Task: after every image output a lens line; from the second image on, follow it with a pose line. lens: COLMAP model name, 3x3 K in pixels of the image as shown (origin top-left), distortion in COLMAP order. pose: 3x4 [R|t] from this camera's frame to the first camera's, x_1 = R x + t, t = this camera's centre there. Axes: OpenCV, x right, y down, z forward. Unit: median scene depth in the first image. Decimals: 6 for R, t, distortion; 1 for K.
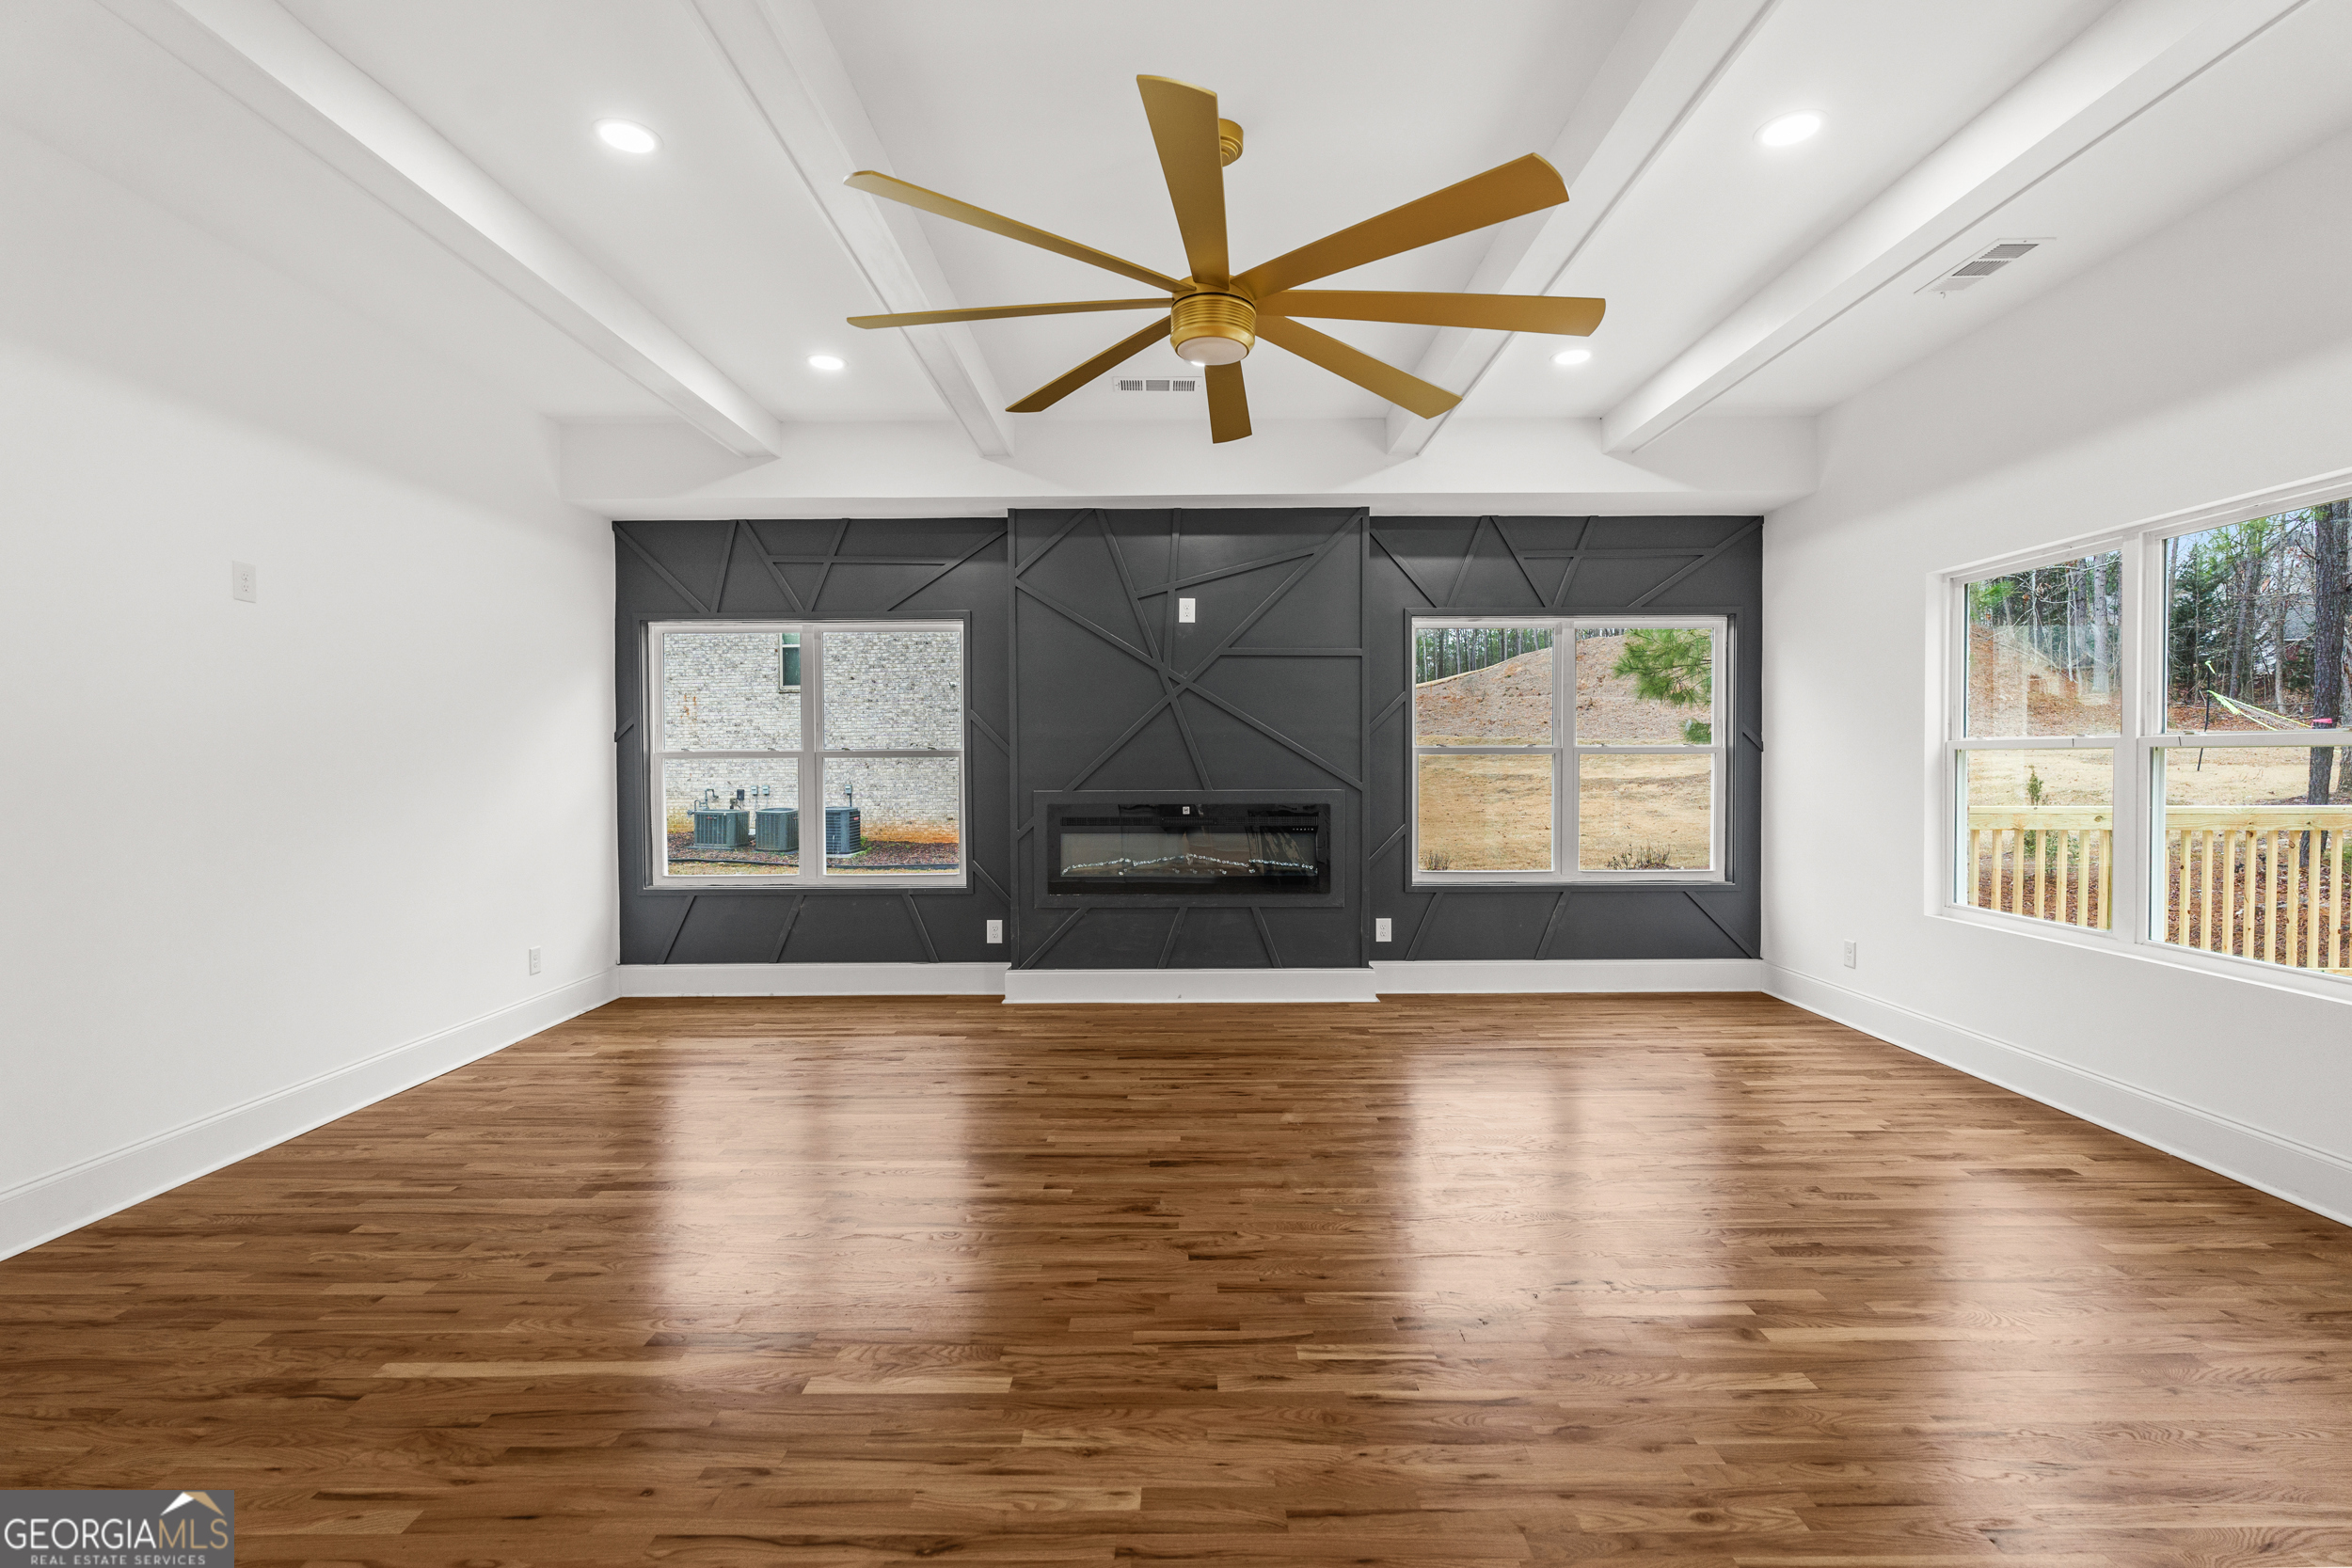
lens RADIAL K [[1053.6, 0, 1175.9], [0, 1053.6, 770.4], [0, 0, 1]] dist [-0.005767, 0.001369]
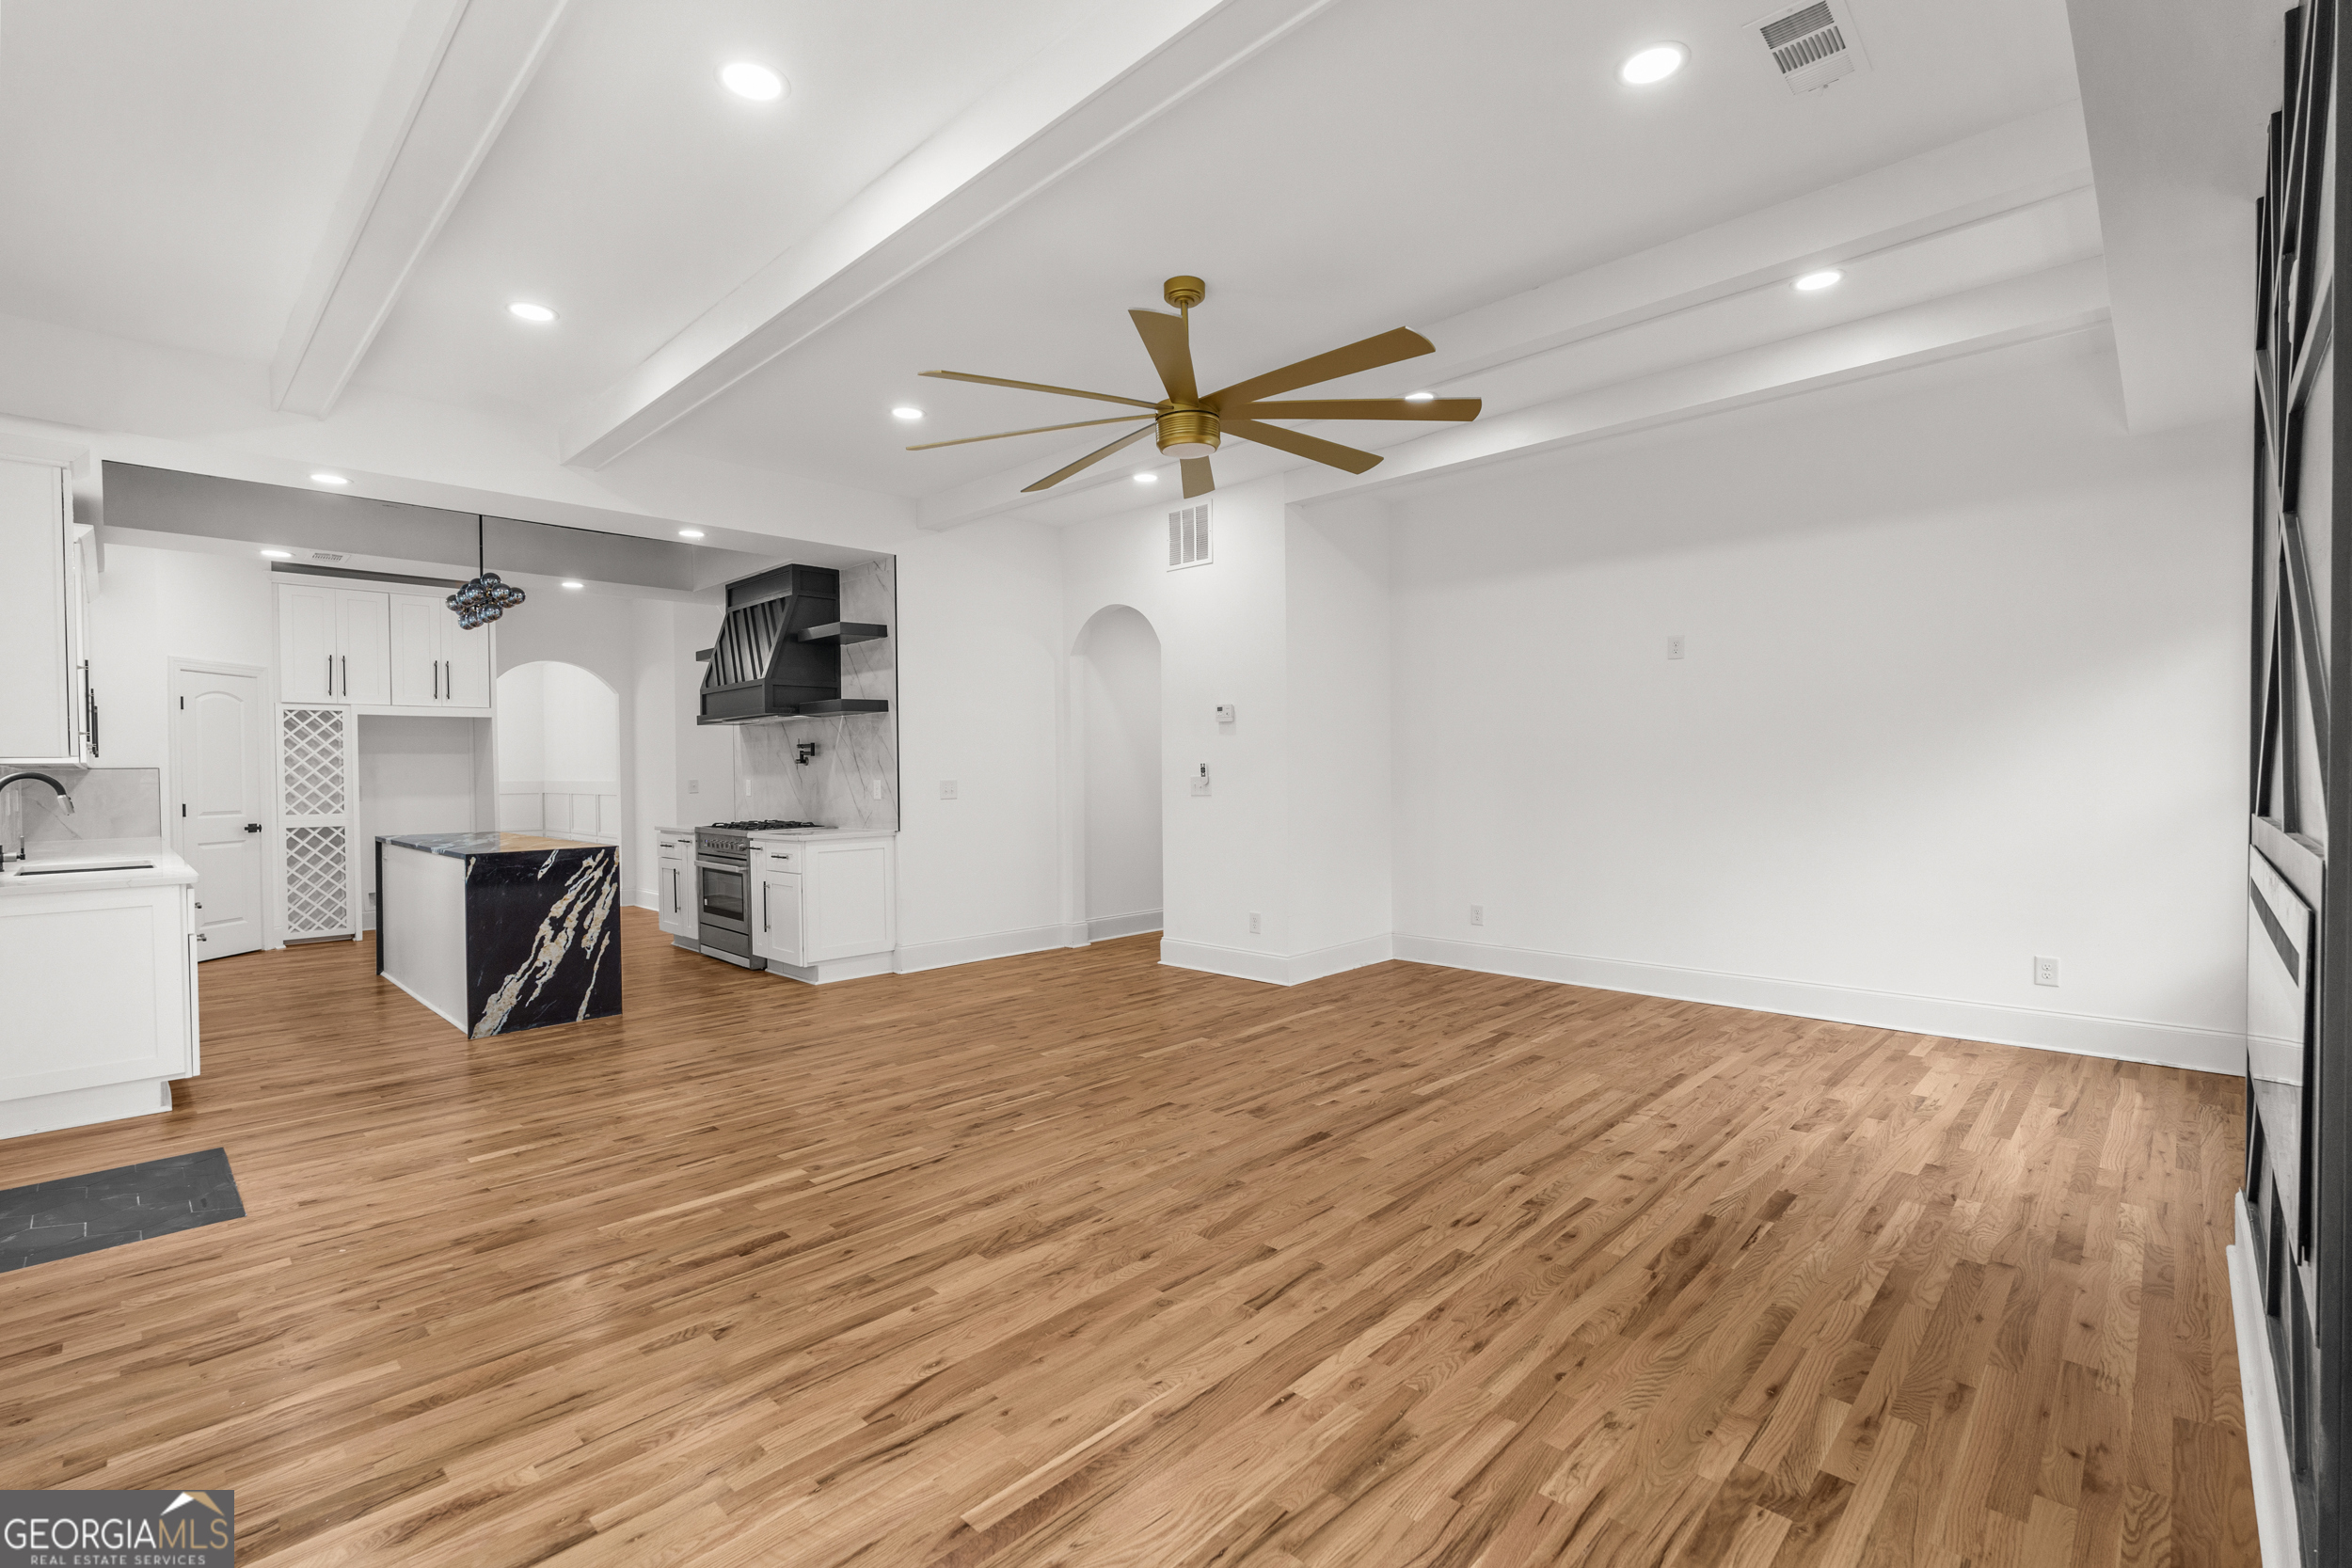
lens RADIAL K [[1053.6, 0, 1181.7], [0, 1053.6, 780.0], [0, 0, 1]] dist [-0.005767, 0.001369]
pose [[-0.693125, 0.021071, -0.720509, 0.510484], [0.010060, 0.999758, 0.019560, -0.007816], [0.720747, 0.006310, -0.693169, 0.983376]]
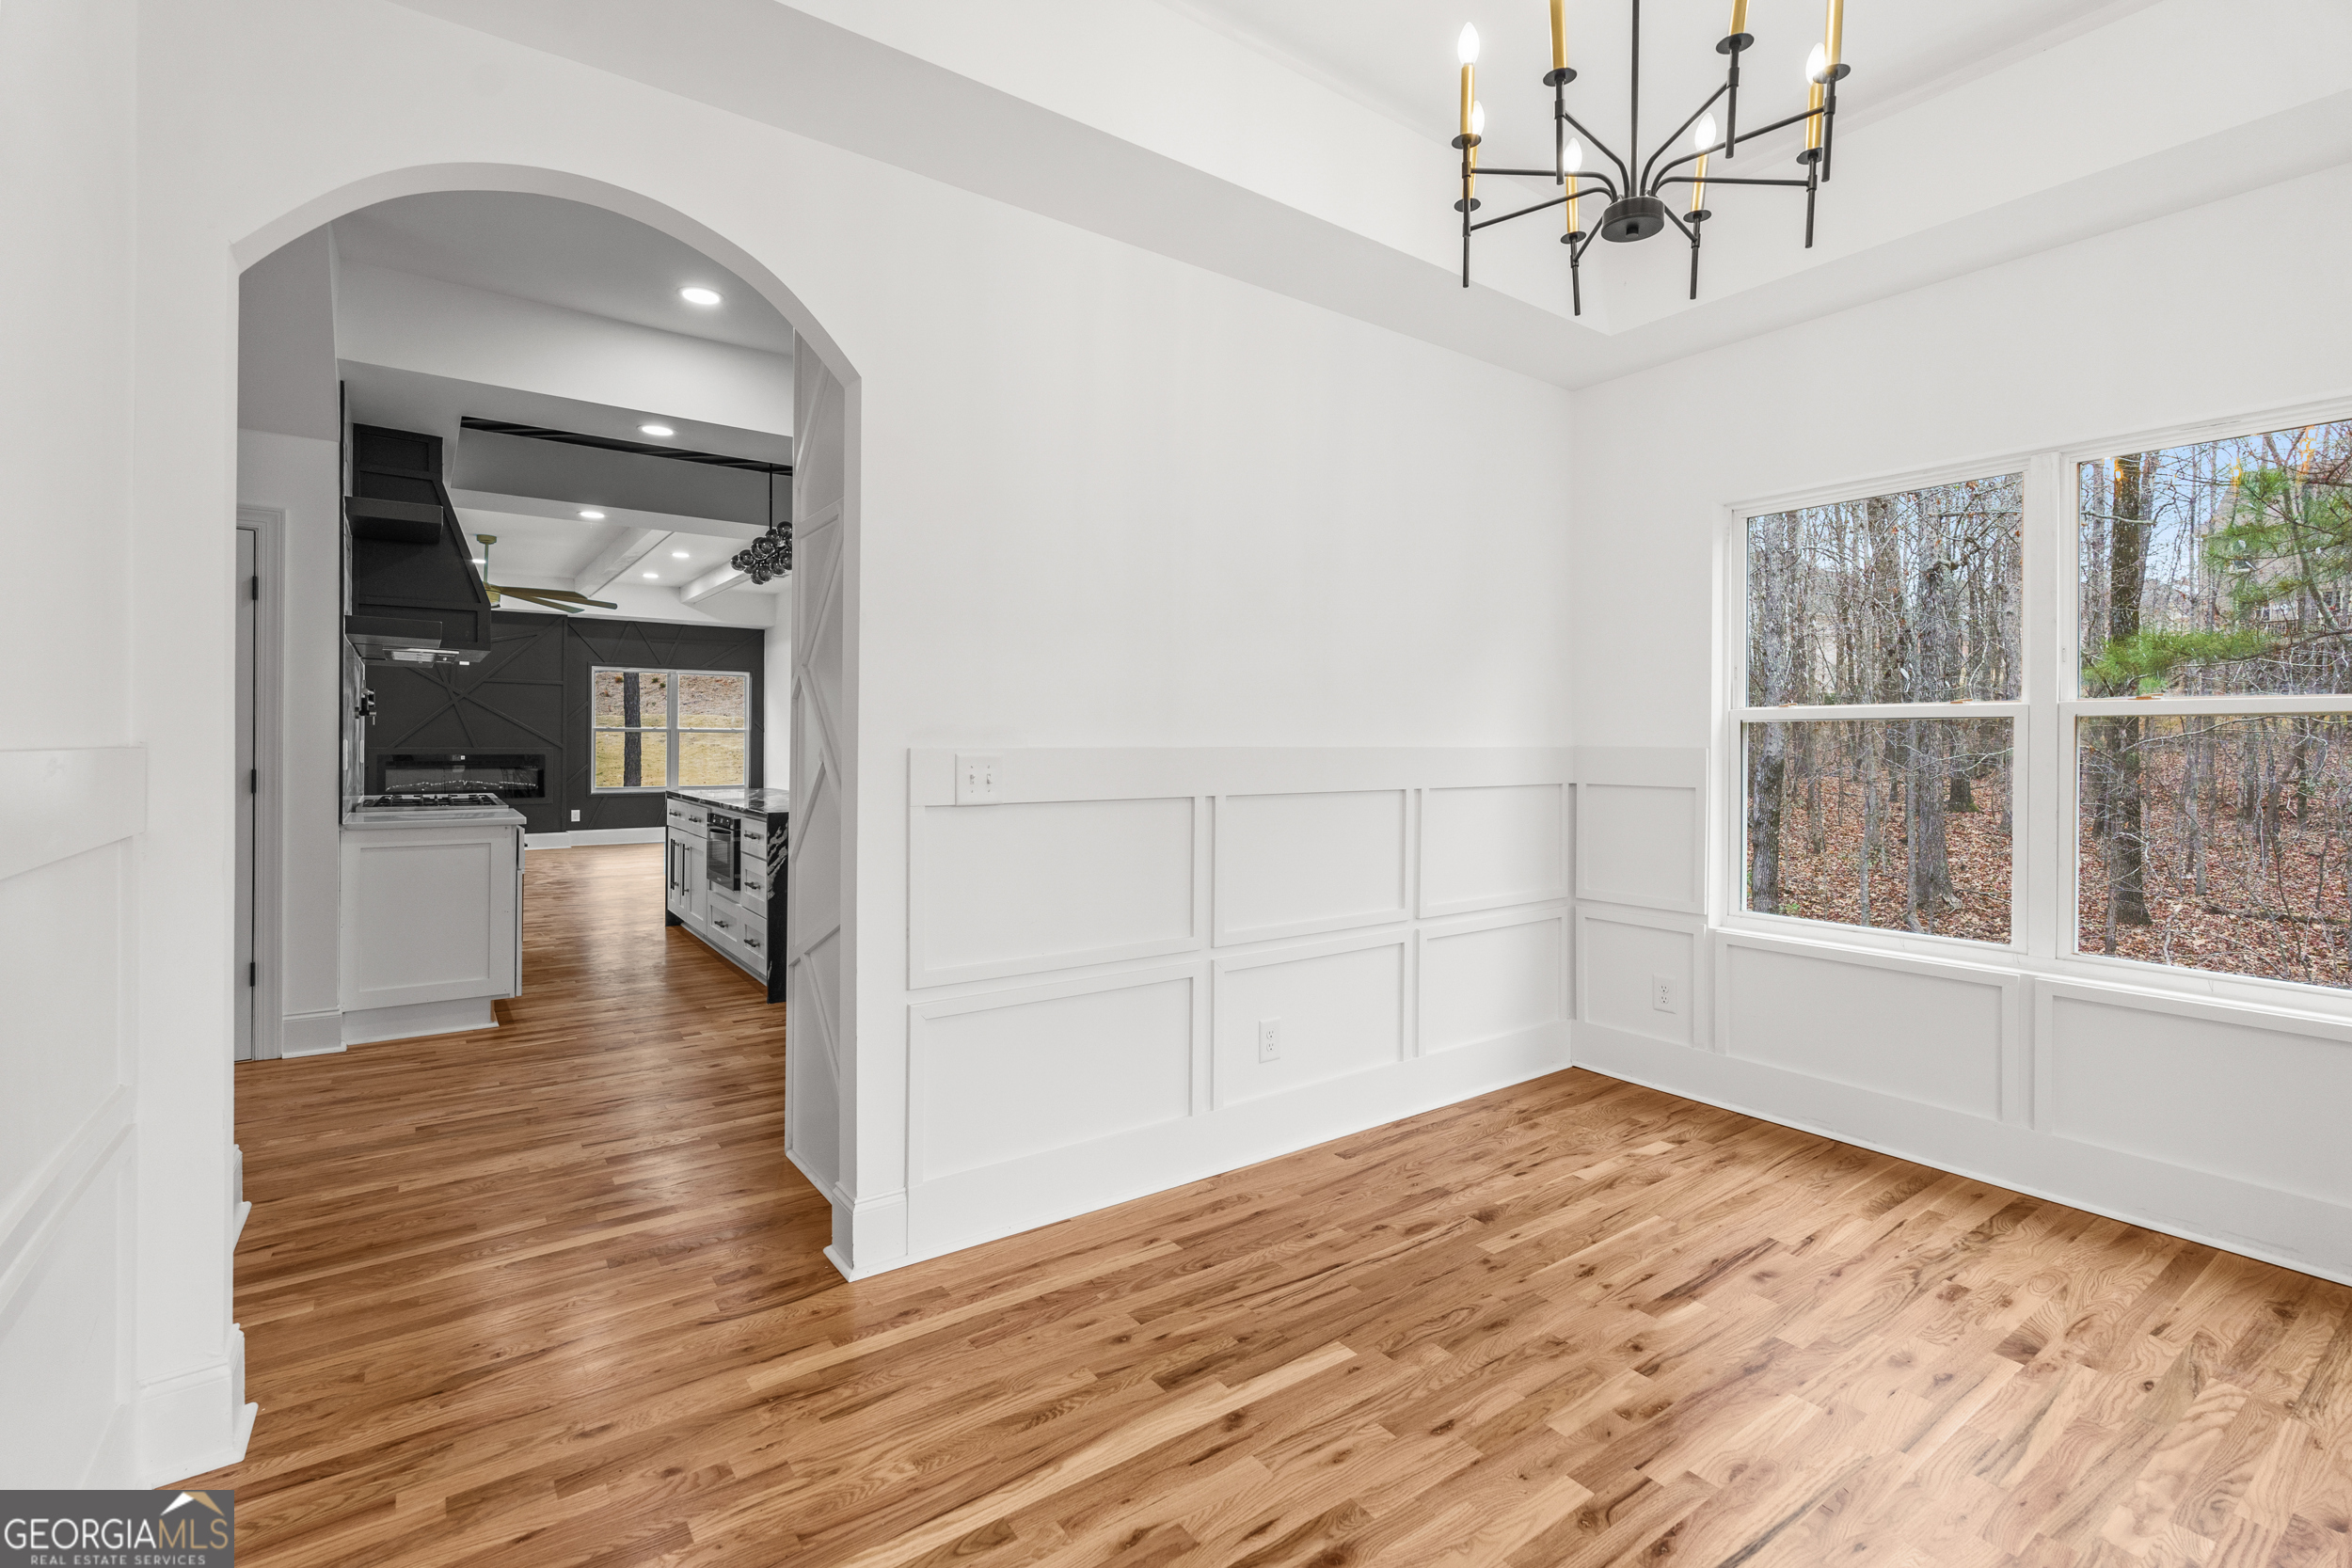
lens RADIAL K [[1053.6, 0, 1156.7], [0, 1053.6, 738.9], [0, 0, 1]] dist [-0.005767, 0.001369]
pose [[0.814111, 0.009849, 0.580626, -0.077711], [-0.004116, 0.999929, -0.011191, 0.019131], [-0.580695, 0.006721, 0.814094, -1.401461]]
